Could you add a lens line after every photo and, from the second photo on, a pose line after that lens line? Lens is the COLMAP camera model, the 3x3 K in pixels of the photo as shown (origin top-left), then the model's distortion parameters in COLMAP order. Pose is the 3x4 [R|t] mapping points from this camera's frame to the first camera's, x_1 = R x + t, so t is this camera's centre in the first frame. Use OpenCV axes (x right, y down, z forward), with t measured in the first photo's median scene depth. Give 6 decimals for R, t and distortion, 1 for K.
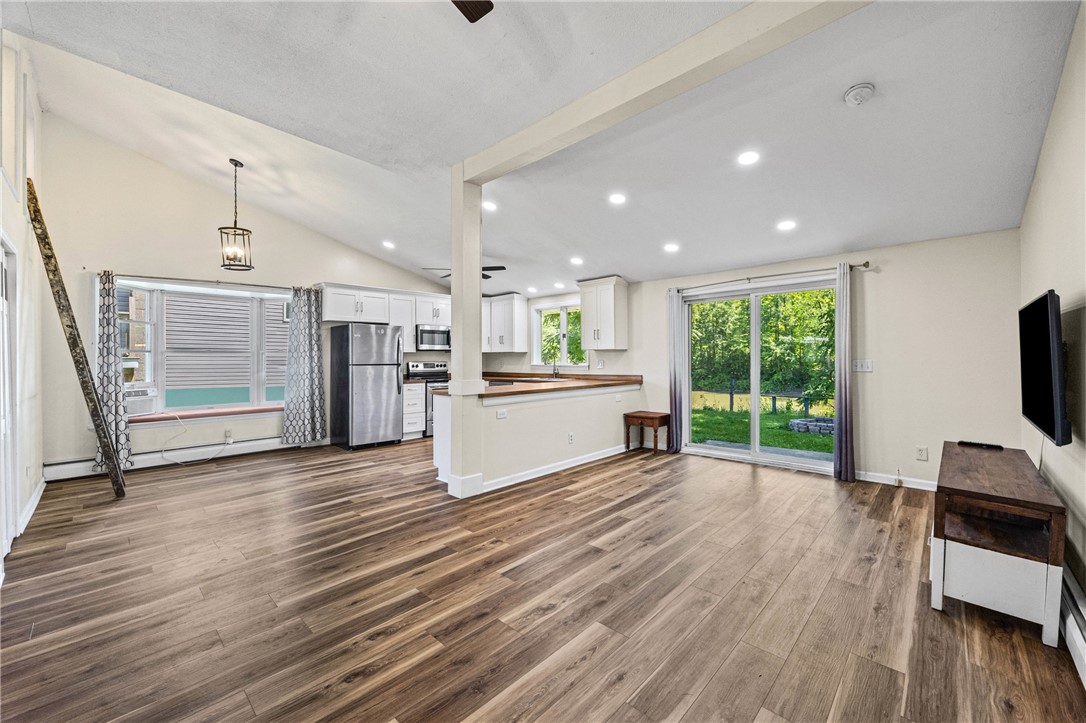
lens RADIAL K [[427.4, 0, 545.9], [0, 427.4, 362.5], [0, 0, 1]] dist [-0.003163, 0.000050]
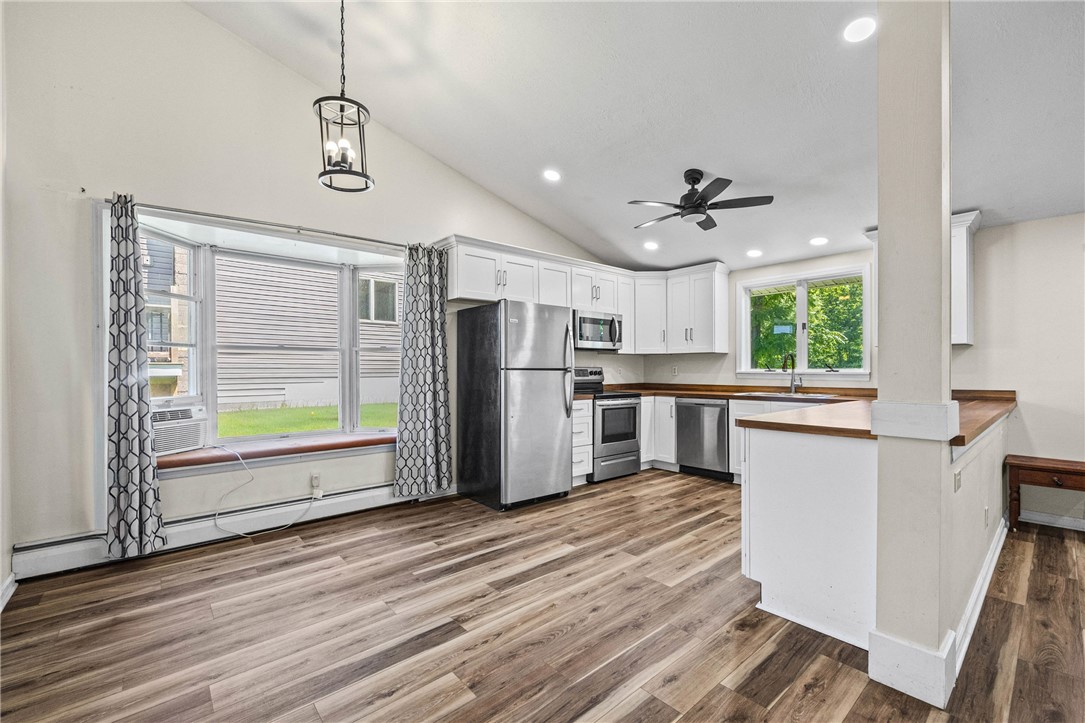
lens RADIAL K [[452.8, 0, 541.4], [0, 452.8, 377.2], [0, 0, 1]] dist [-0.003086, 0.000273]
pose [[0.995573, 0.005350, -0.093840, -0.430658], [-0.004672, 0.999961, 0.007438, 0.014701], [0.093877, -0.006967, 0.995559, 0.461847]]
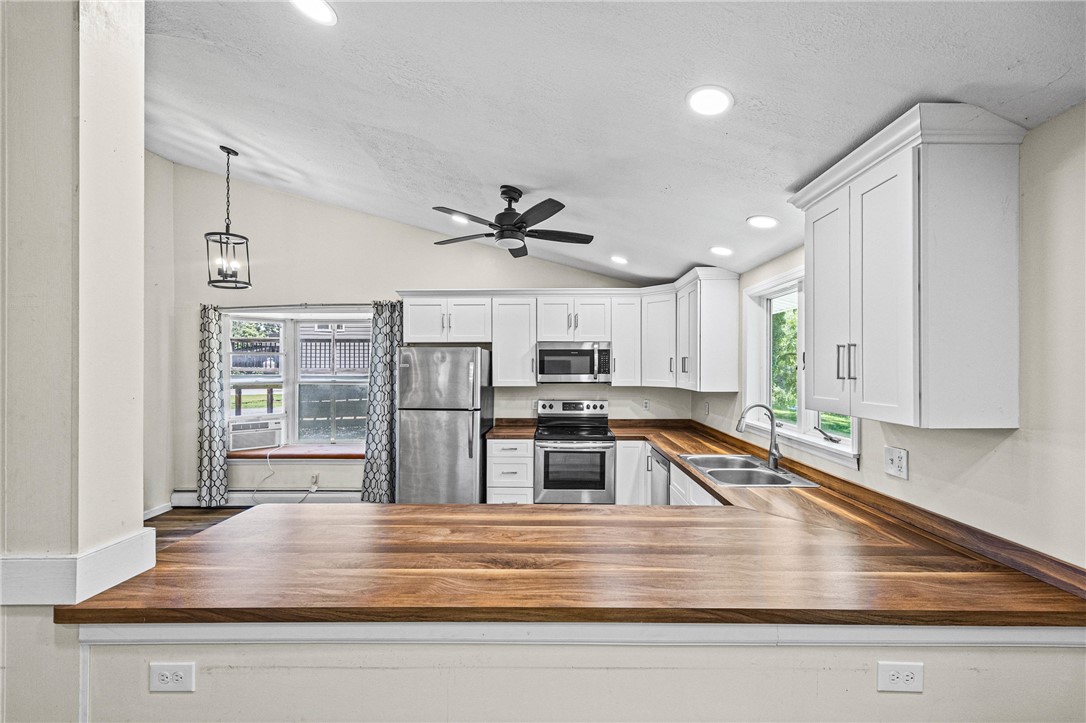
lens RADIAL K [[424.7, 0, 553.1], [0, 424.7, 368.2], [0, 0, 1]] dist [-0.001508, -0.000055]
pose [[0.687904, 0.011147, -0.725716, 0.244722], [-0.012005, 0.999920, 0.003979, -0.079771], [0.725702, 0.005975, 0.687983, 0.892025]]
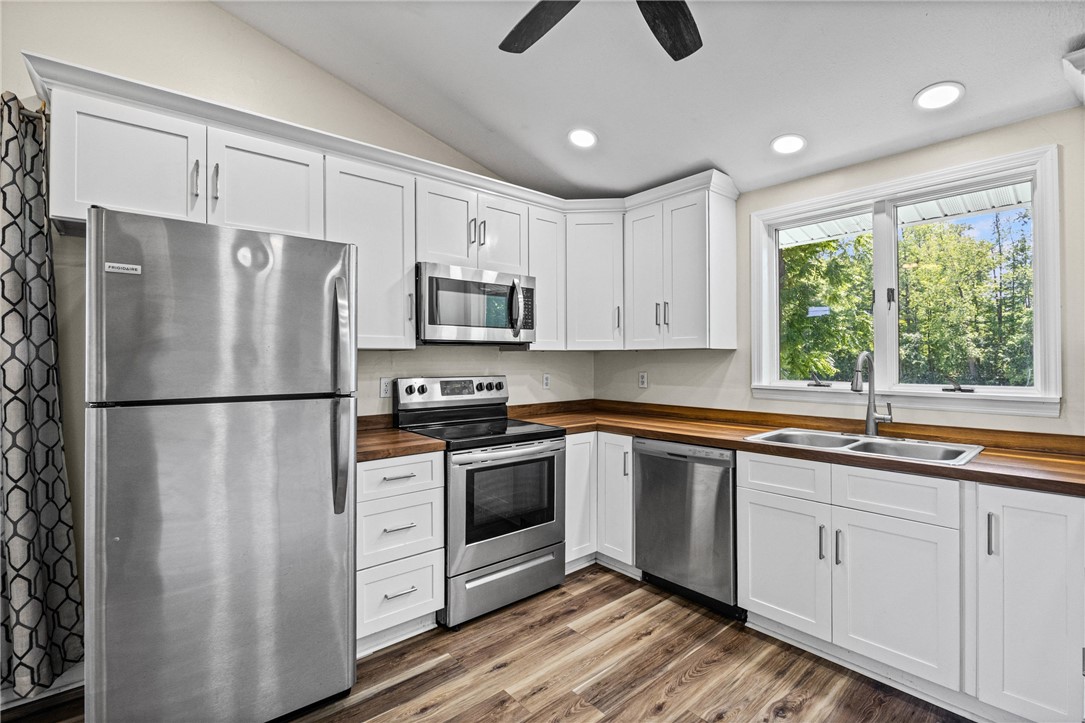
lens RADIAL K [[483.8, 0, 544.5], [0, 483.8, 362.6], [0, 0, 1]] dist [-0.018922, -0.000066]
pose [[0.995534, 0.002945, -0.094363, -0.263013], [-0.003433, 0.999982, -0.005010, -0.017939], [0.094346, 0.005312, 0.995525, 0.979492]]
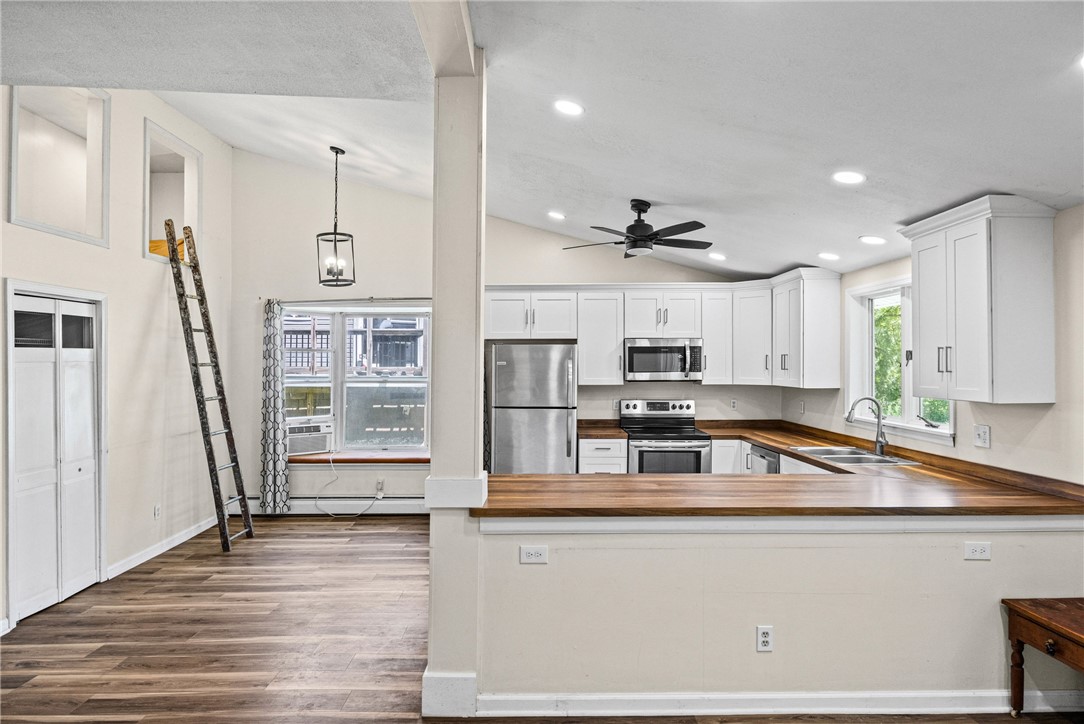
lens RADIAL K [[599.4, 0, 541.5], [0, 599.4, 366.9], [0, 0, 1]] dist [-0.002307, -0.002718]
pose [[0.697669, 0.009584, -0.716356, 0.325496], [-0.010685, 0.999939, 0.002971, -0.075314], [0.716341, 0.005581, 0.697728, 0.502209]]
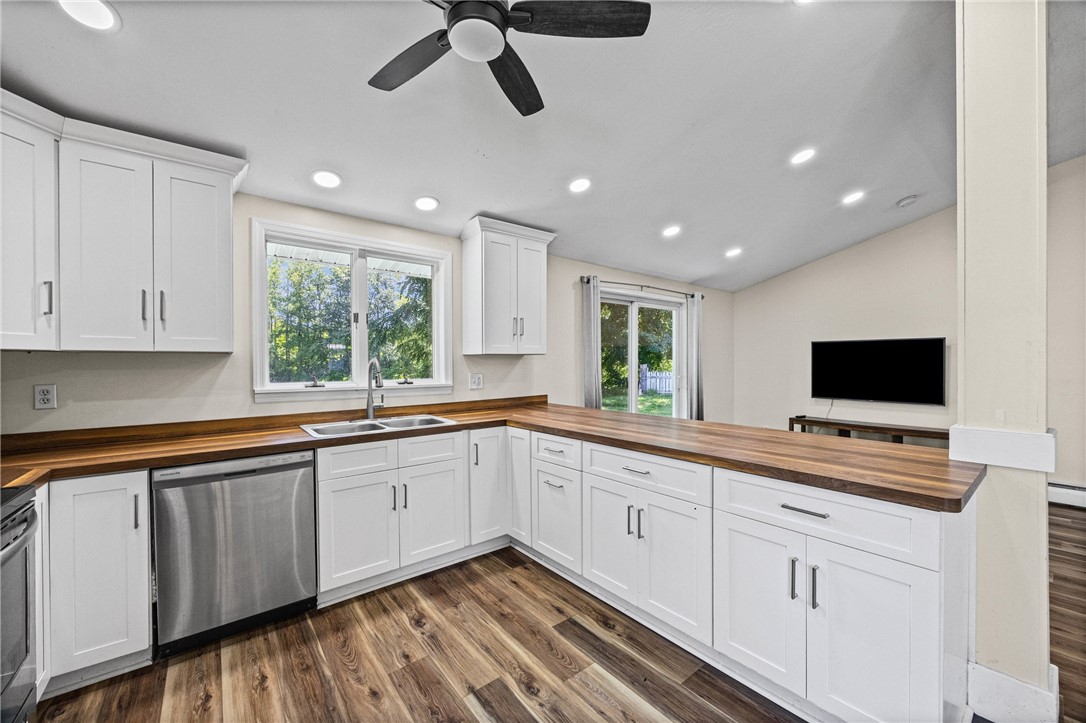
lens RADIAL K [[417.5, 0, 549.9], [0, 417.5, 363.8], [0, 0, 1]] dist [-0.003821, 0.000116]
pose [[0.121078, 0.003334, 0.992637, -0.540797], [0.014199, 0.999886, -0.005090, -0.019143], [-0.992541, 0.014711, 0.121017, 1.177338]]
